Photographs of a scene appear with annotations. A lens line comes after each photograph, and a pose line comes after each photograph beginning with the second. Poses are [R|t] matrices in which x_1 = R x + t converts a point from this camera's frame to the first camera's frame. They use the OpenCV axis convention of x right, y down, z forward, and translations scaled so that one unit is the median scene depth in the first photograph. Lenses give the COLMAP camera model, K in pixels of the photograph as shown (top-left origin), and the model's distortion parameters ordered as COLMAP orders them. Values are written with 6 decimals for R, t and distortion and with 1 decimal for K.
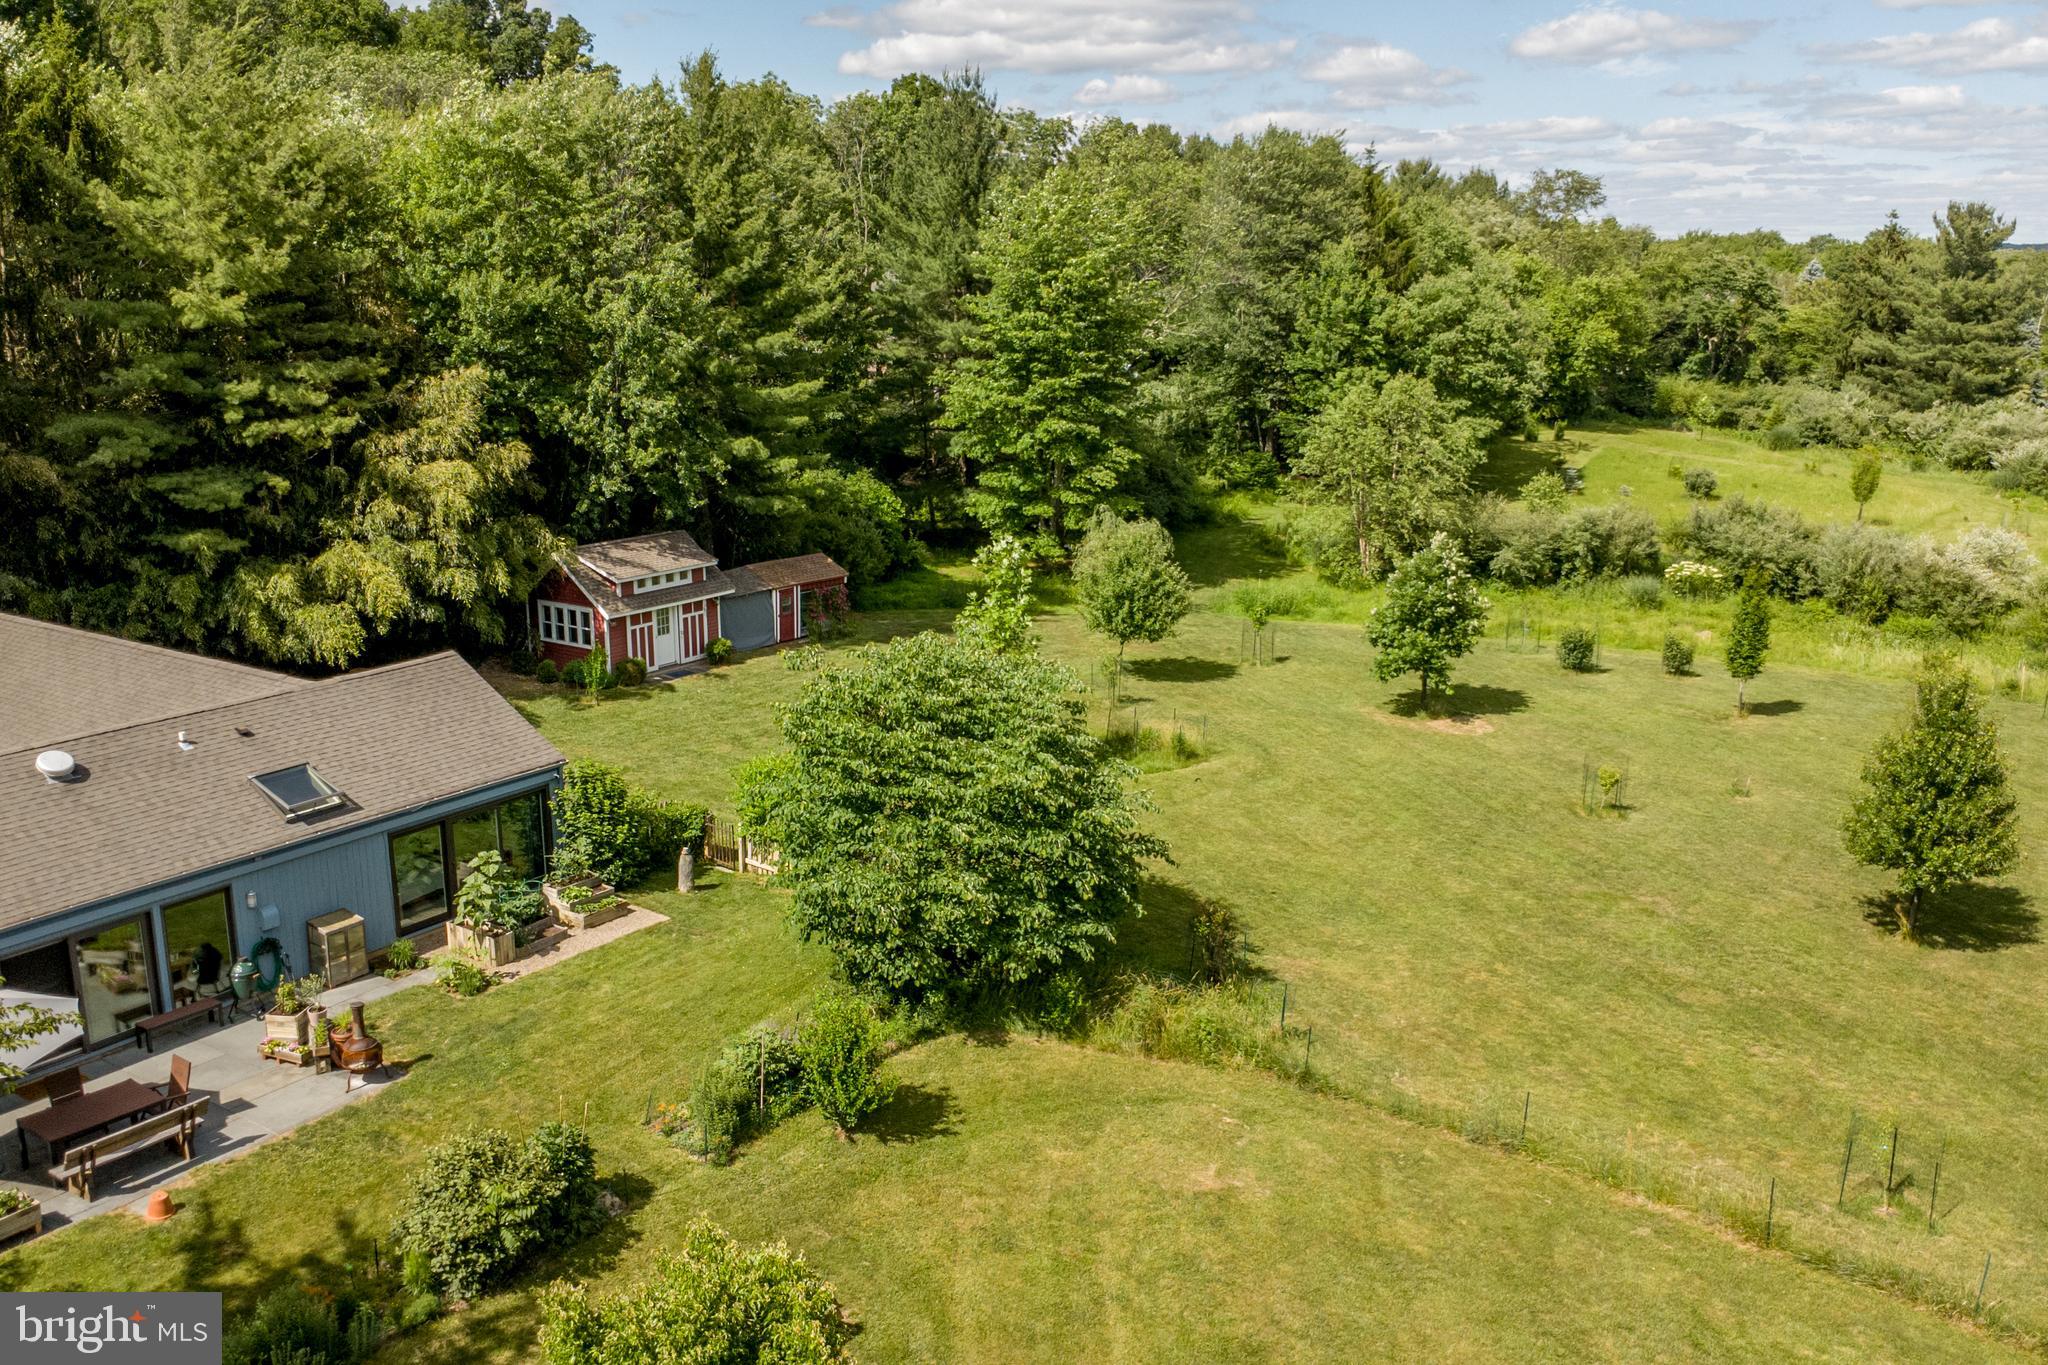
lens RADIAL K [[1696.3, 0, 1017.8], [0, 1696.3, 650.4], [0, 0, 1]] dist [0.030096, -0.054757]
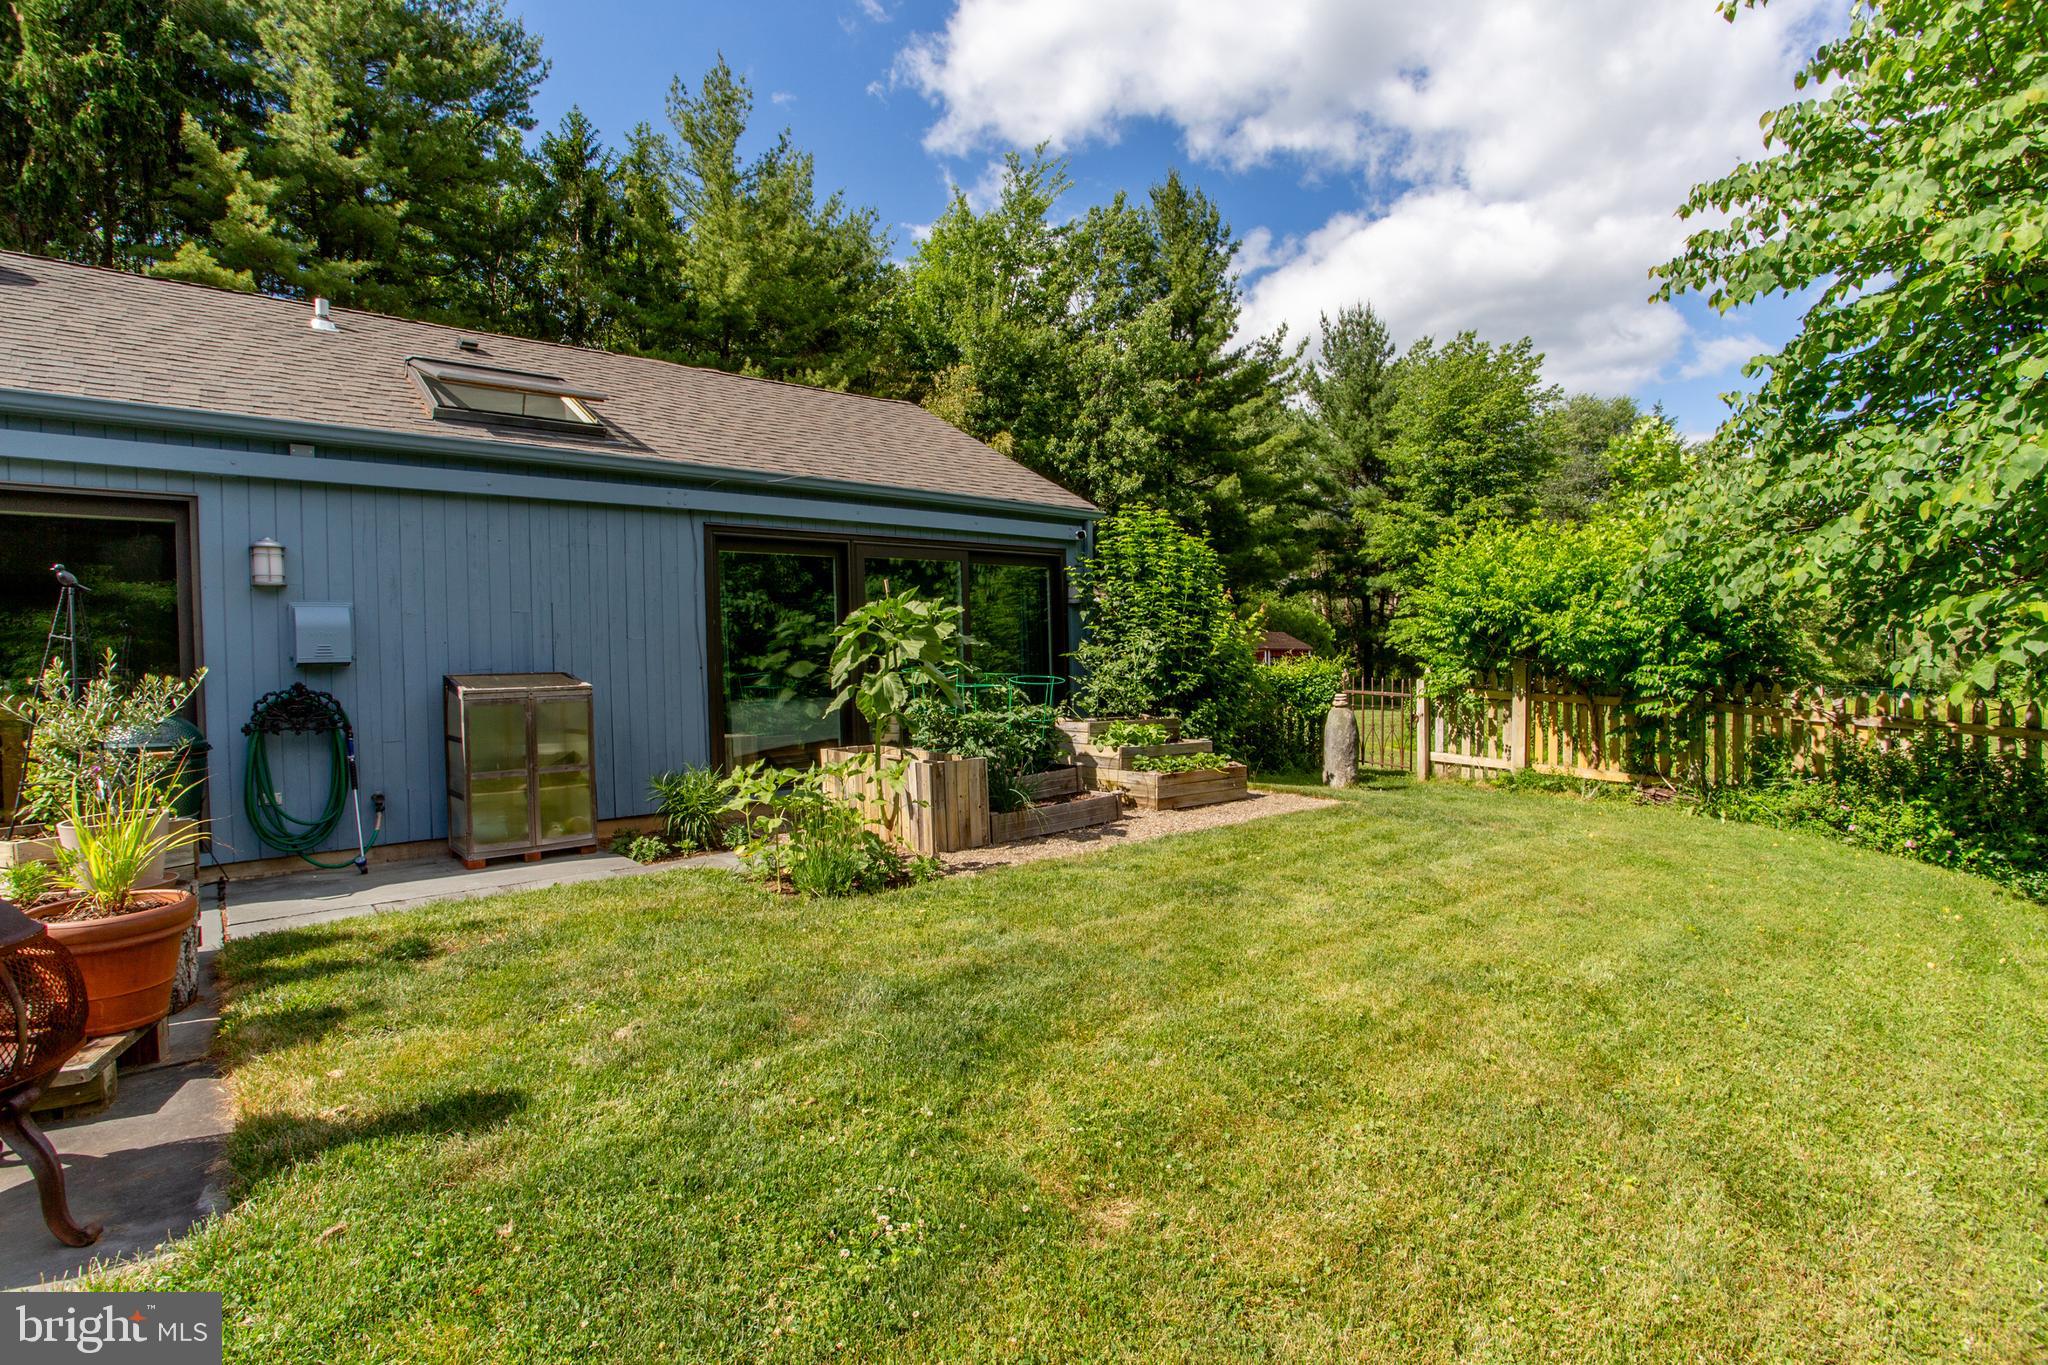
lens RADIAL K [[979.7, 0, 1024.0], [0, 979.7, 682.5], [0, 0, 1]] dist [-0.065642, 0.019447]
pose [[0.967704, -0.015504, -0.251612, -0.214914], [-0.032893, 0.981808, -0.187004, 0.168524], [0.249935, 0.189241, 0.949590, 0.728225]]
